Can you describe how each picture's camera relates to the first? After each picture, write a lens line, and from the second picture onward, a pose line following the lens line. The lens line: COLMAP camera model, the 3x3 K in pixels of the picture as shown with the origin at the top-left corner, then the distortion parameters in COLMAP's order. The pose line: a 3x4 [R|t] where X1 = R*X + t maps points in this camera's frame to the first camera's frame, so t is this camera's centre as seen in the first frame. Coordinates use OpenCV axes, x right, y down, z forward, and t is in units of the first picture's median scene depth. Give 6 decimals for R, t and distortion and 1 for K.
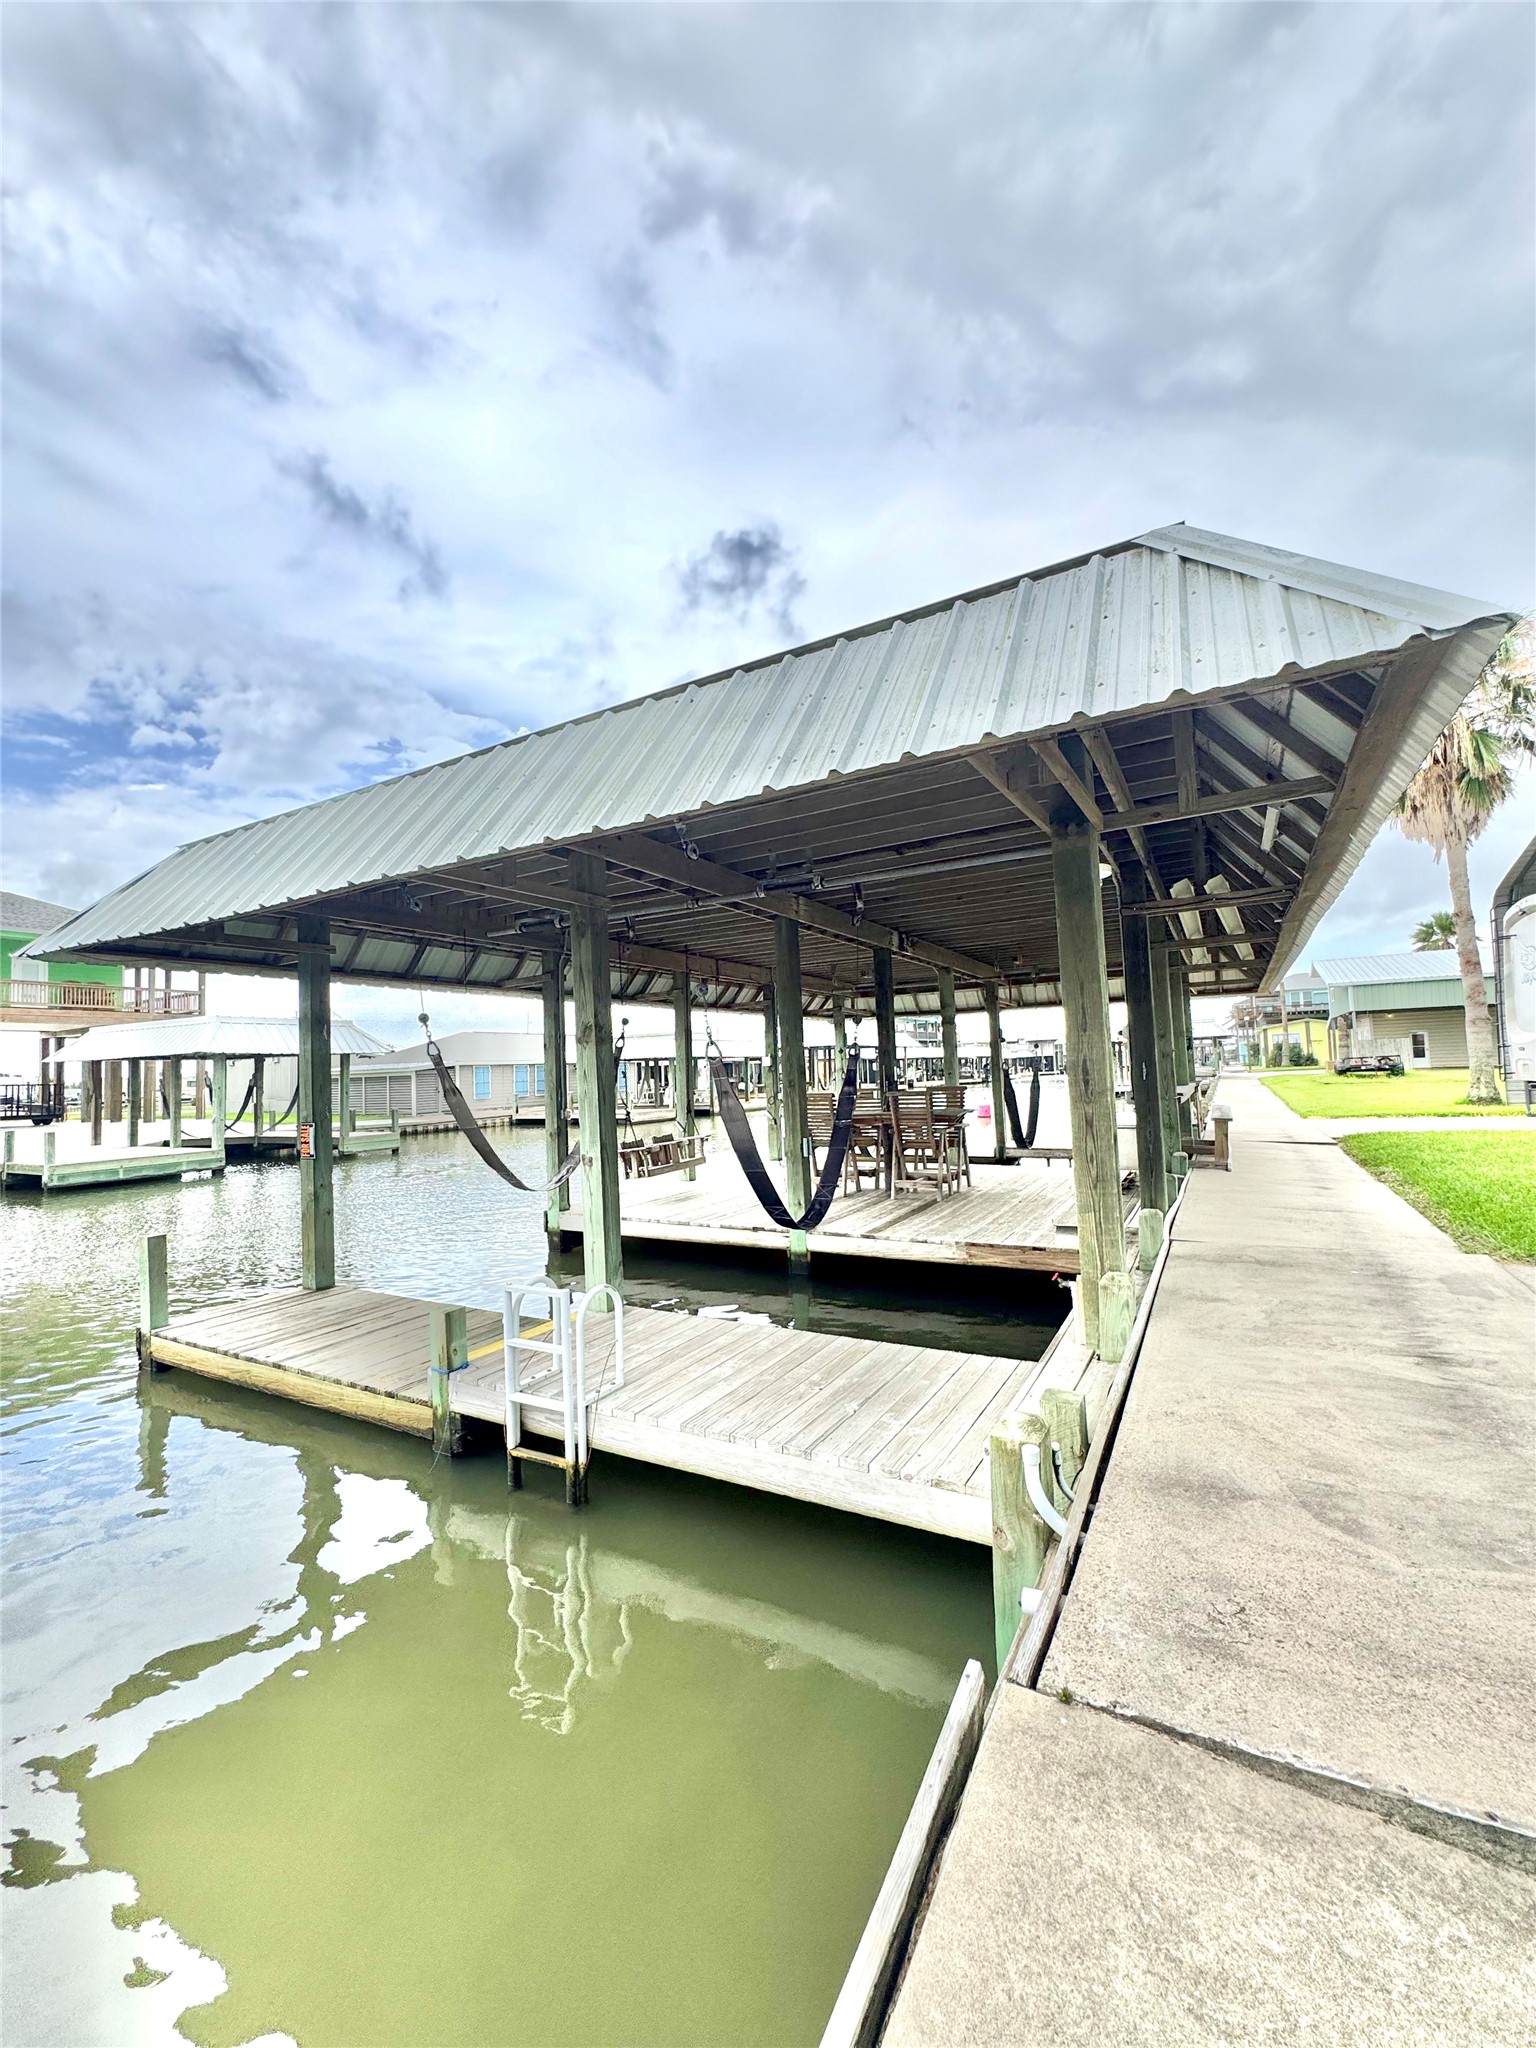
lens RADIAL K [[817.9, 0, 769.6], [0, 817.9, 1031.8], [0, 0, 1]] dist [-0.004006, 0.000321]
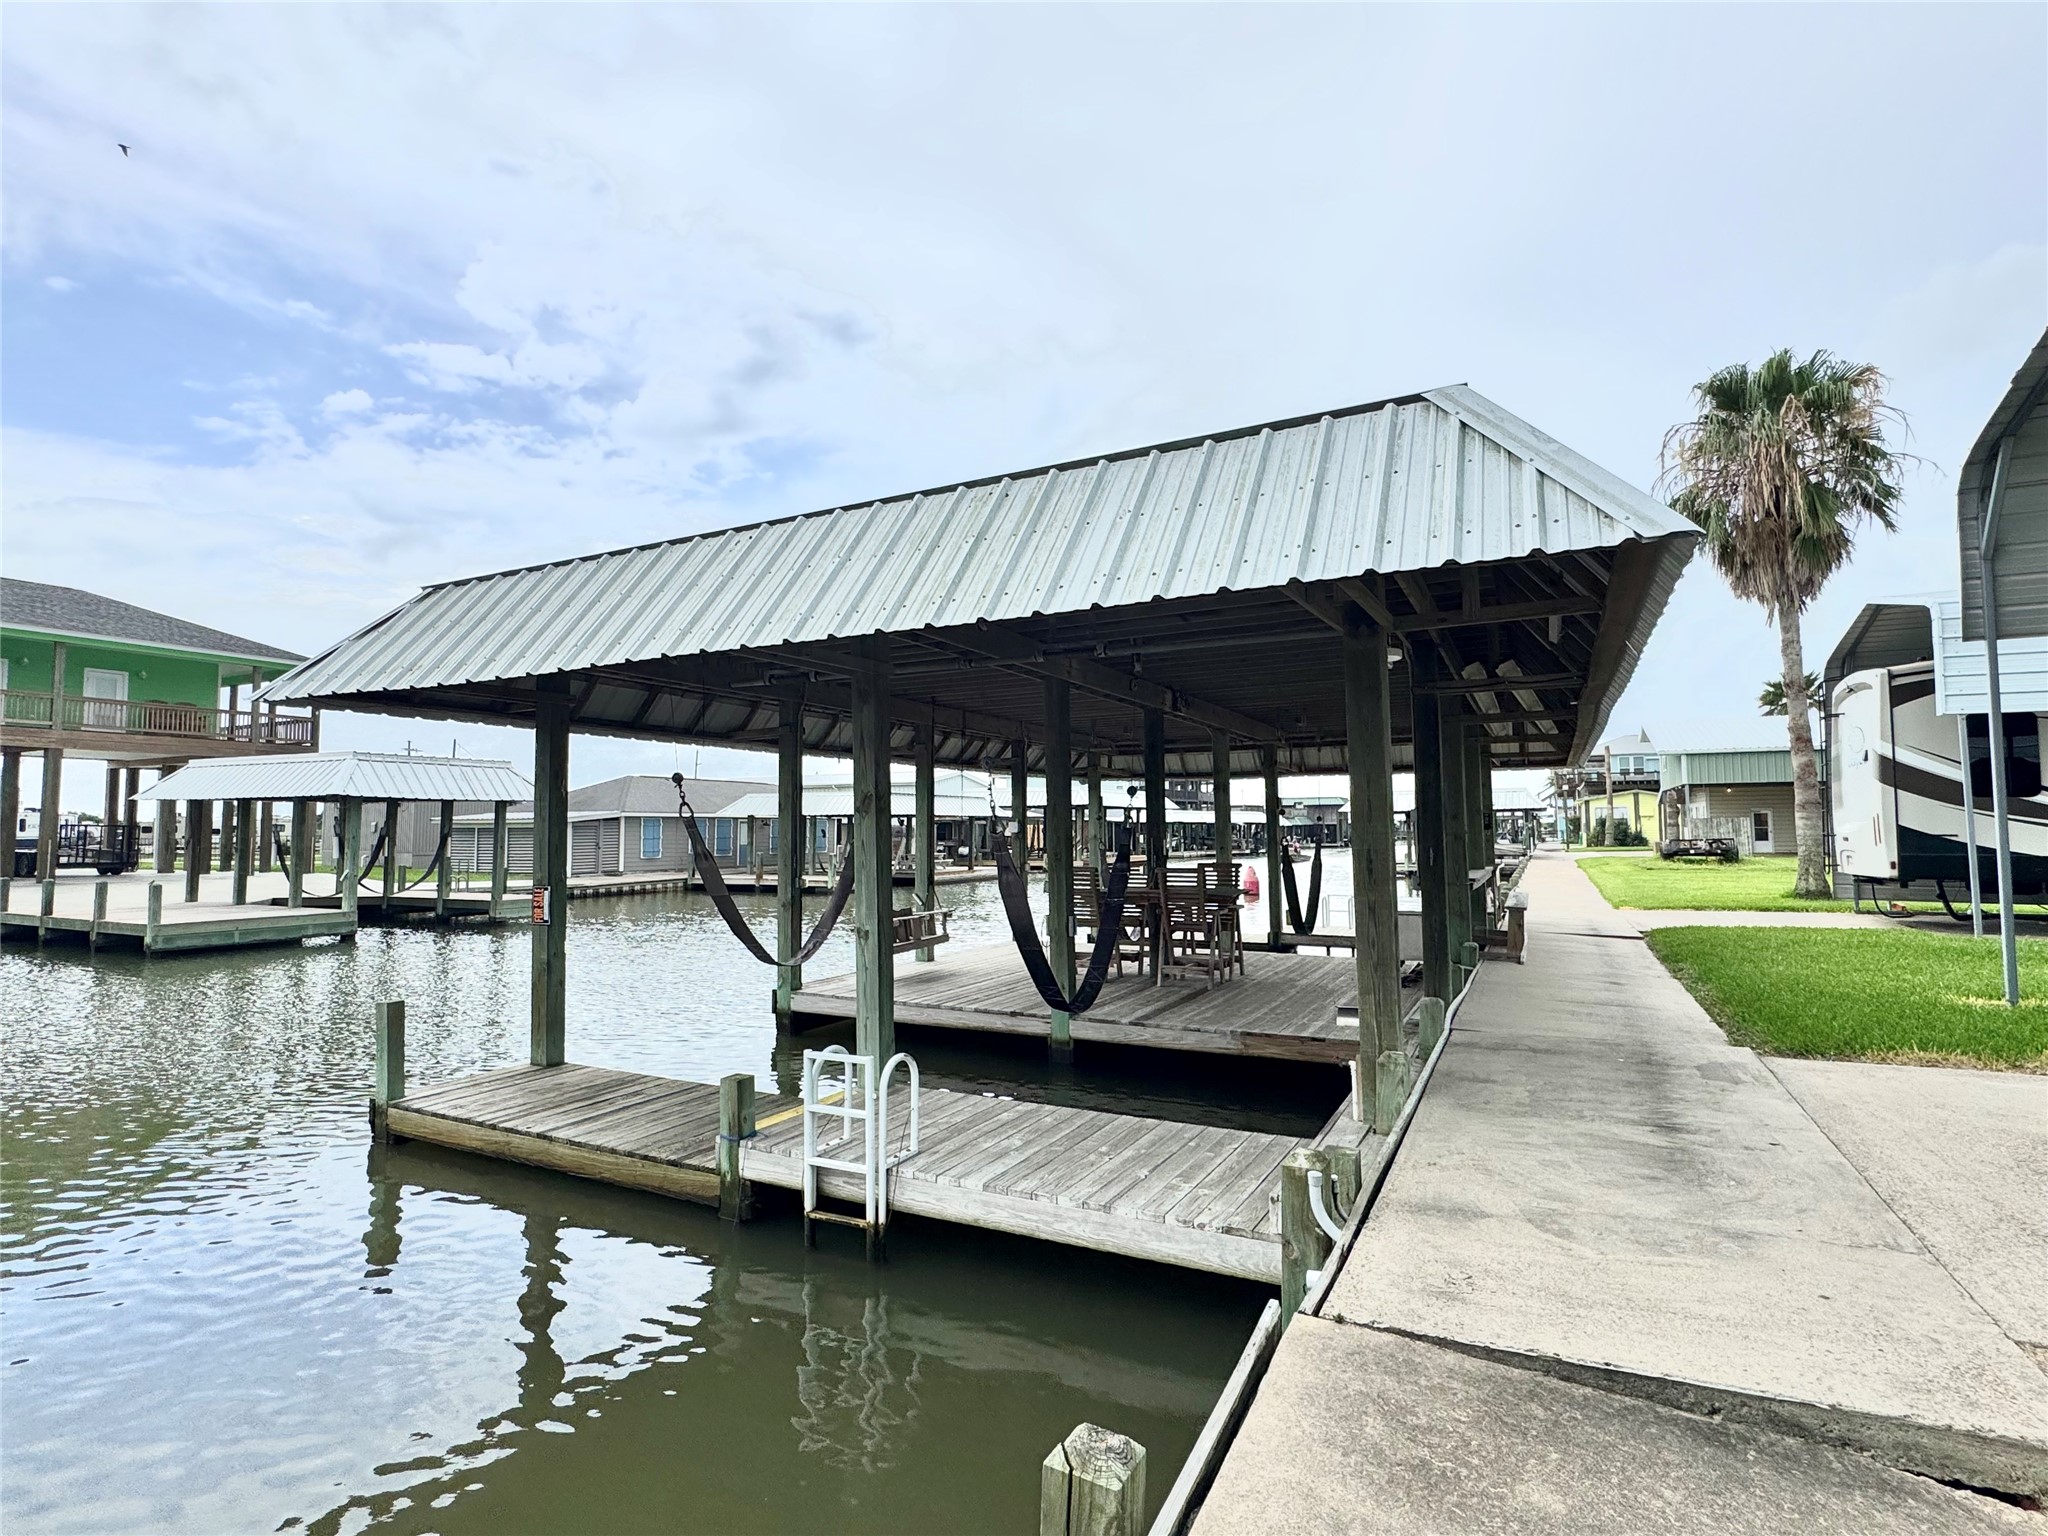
lens RADIAL K [[1010.4, 0, 1021.3], [0, 1010.4, 770.1], [0, 0, 1]] dist [-0.004609, 0.001350]
pose [[0.999074, 0.031027, 0.029814, -0.089932], [-0.030633, 0.999438, -0.013592, -0.031359], [-0.030219, 0.012666, 0.999463, -0.248400]]
